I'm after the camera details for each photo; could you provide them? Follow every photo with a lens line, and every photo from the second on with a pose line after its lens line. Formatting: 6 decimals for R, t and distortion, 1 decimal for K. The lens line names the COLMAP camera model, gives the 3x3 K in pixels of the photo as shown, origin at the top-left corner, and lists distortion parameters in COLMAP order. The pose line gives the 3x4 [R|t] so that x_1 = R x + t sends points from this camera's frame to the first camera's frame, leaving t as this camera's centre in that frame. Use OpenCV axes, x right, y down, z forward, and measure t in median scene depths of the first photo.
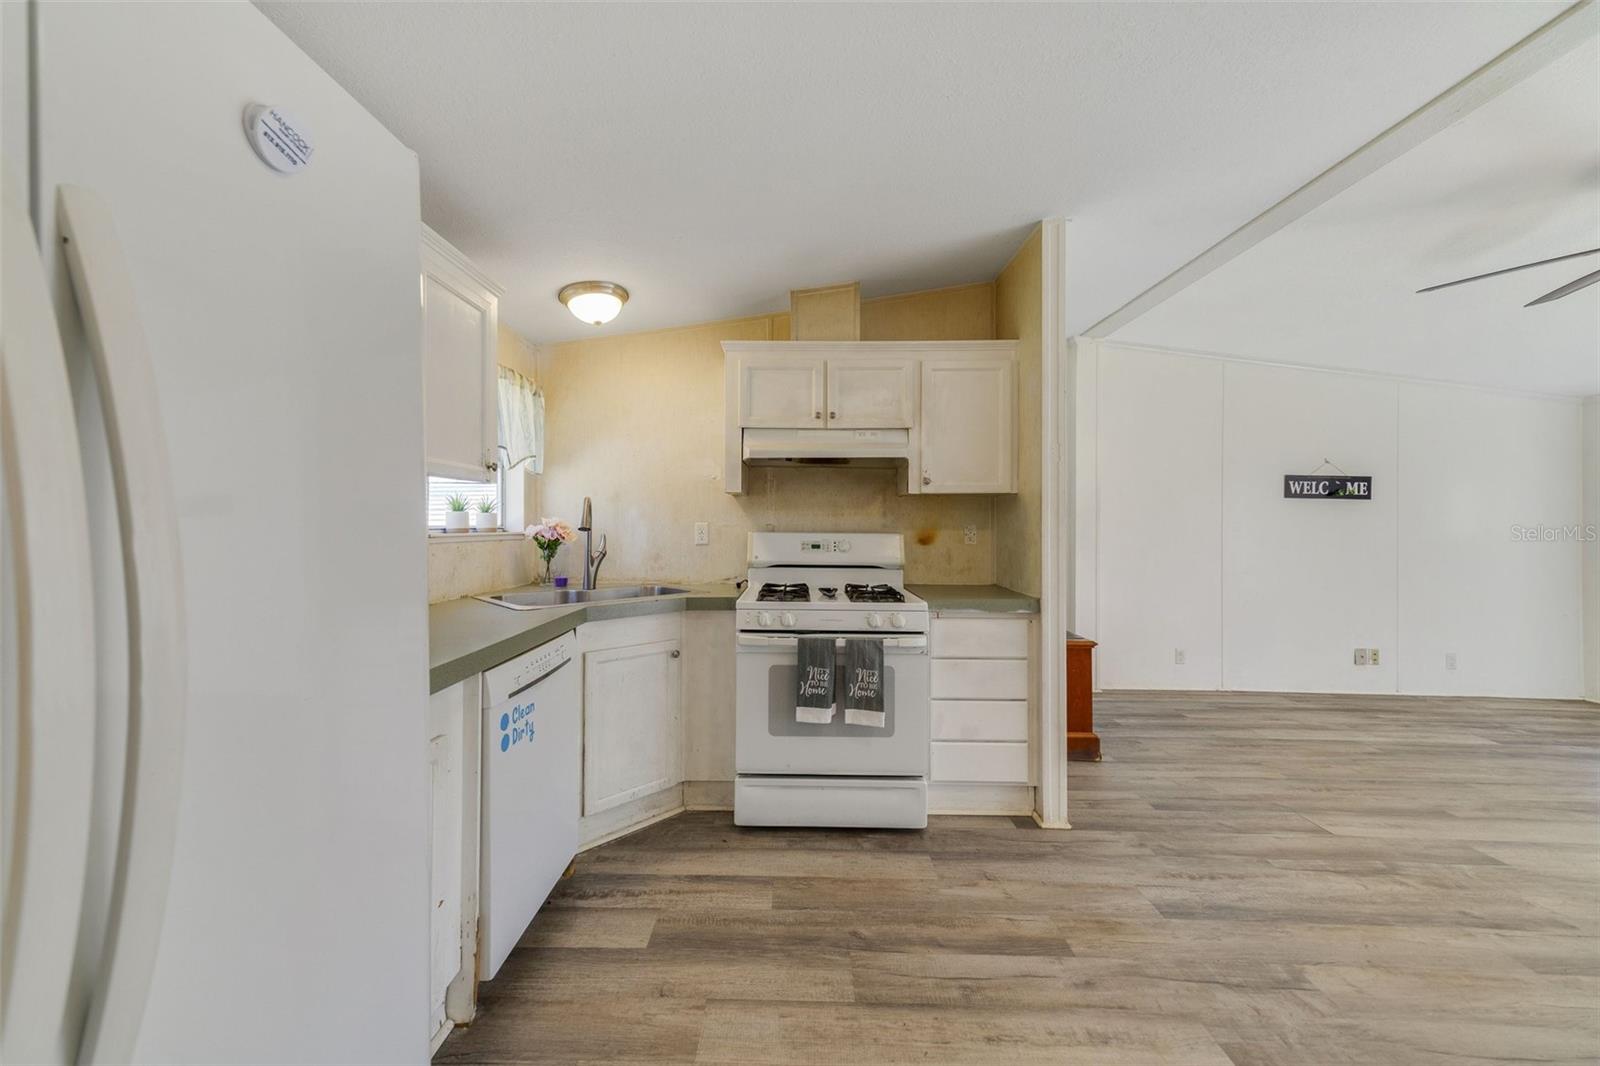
lens RADIAL K [[608.3, 0, 794.5], [0, 608.3, 525.5], [0, 0, 1]] dist [0.010783, 0.001732]
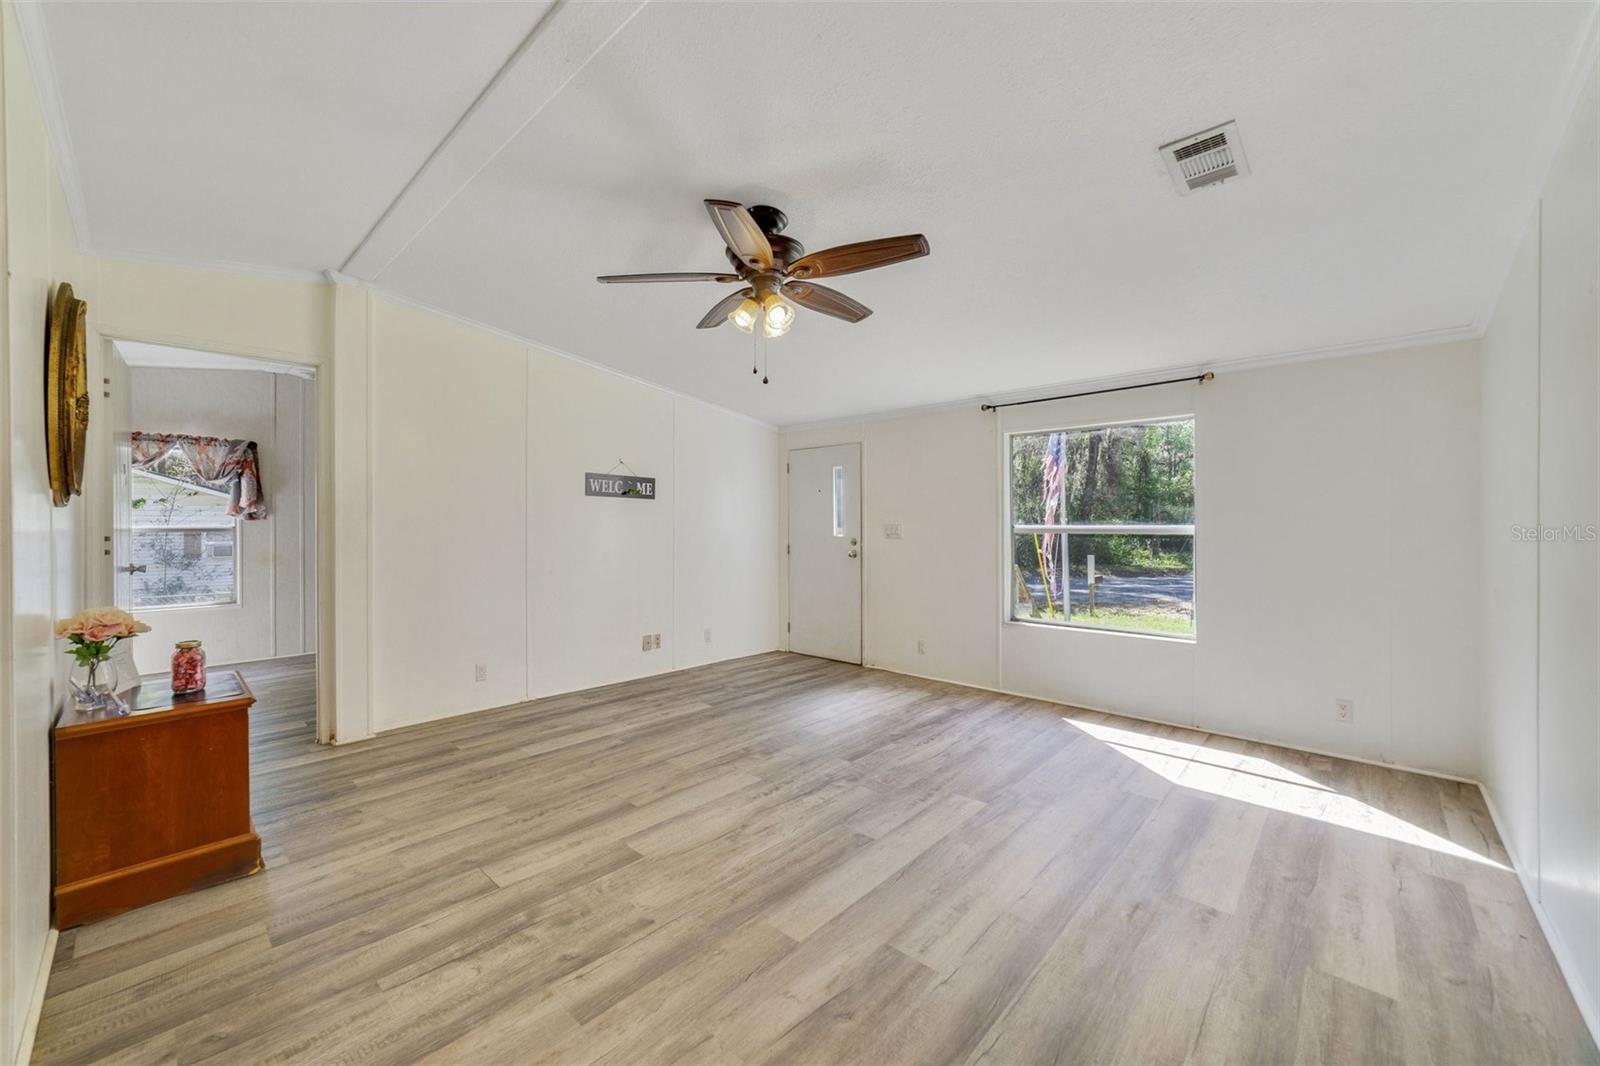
lens RADIAL K [[608.3, 0, 805.0], [0, 608.3, 530.5], [0, 0, 1]] dist [0.010783, 0.001732]
pose [[0.663200, -0.013361, 0.748323, 0.485146], [0.003776, 0.999888, 0.014505, -0.001309], [-0.748432, -0.006794, 0.663176, 0.118097]]
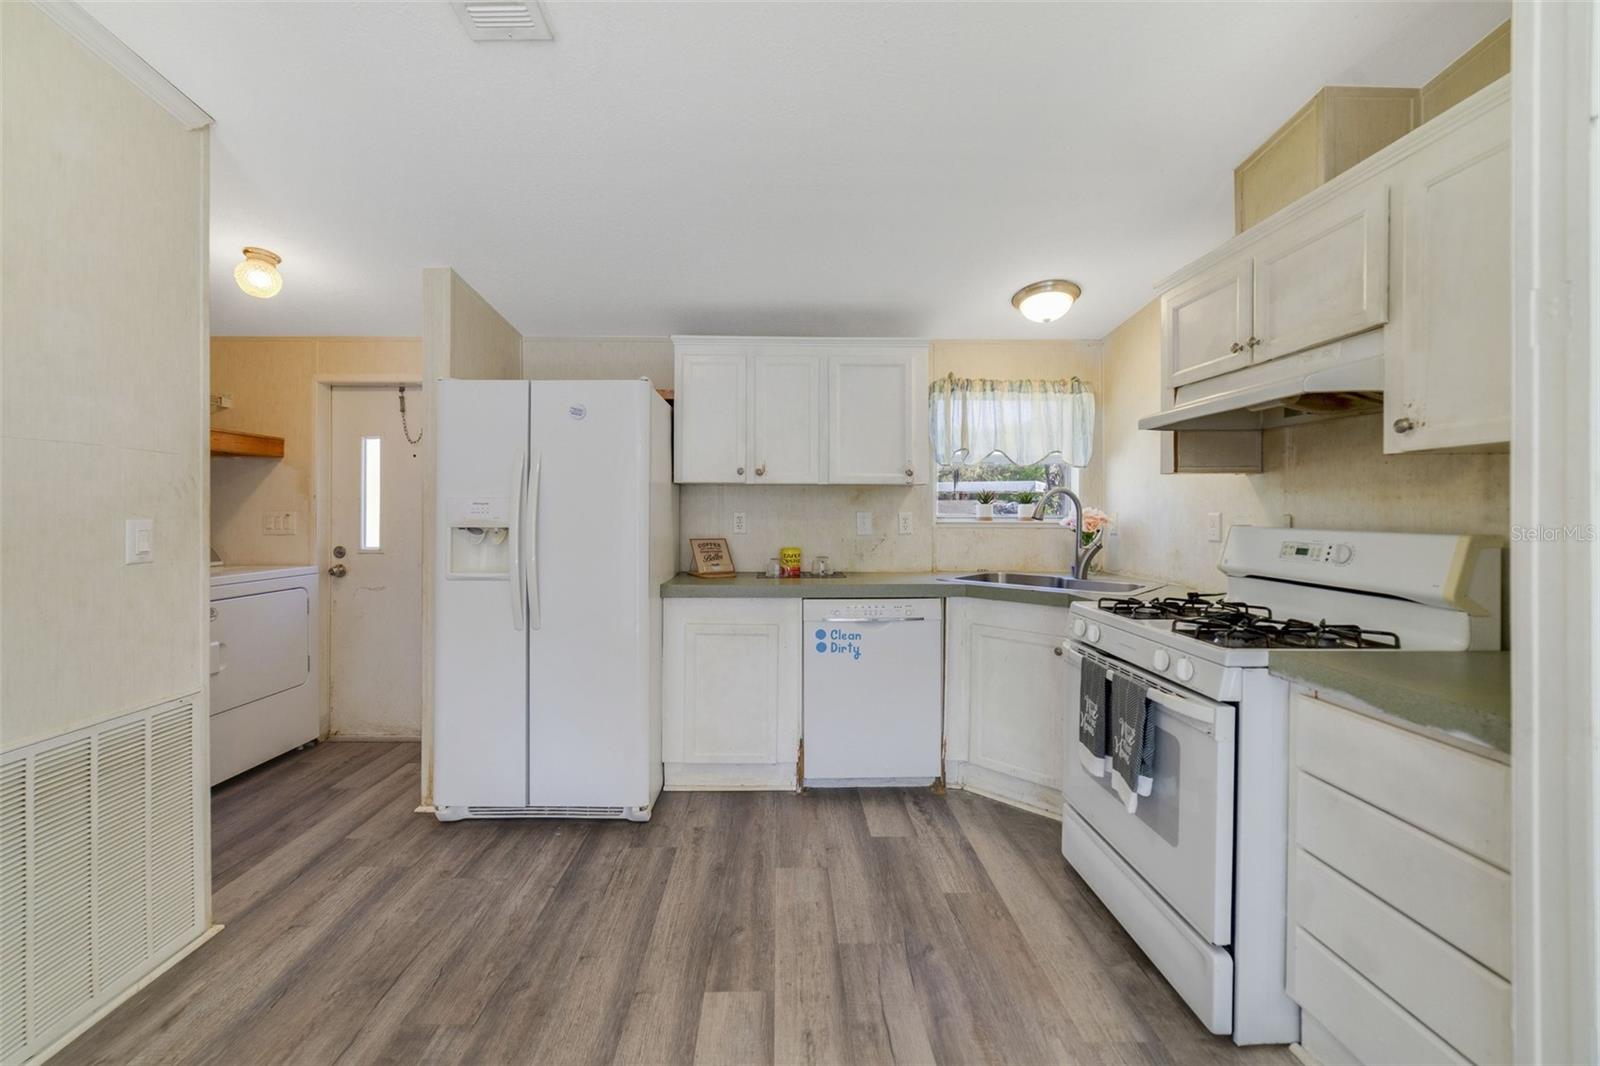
lens RADIAL K [[640.0, 0, 780.0], [0, 640.0, 513.5], [0, 0, 1]] dist [-0.018699, 0.000898]
pose [[0.001900, -0.000994, -0.999998, 0.778178], [-0.005386, 0.999985, -0.001004, -0.000106], [0.999984, 0.005388, 0.001894, 0.552689]]
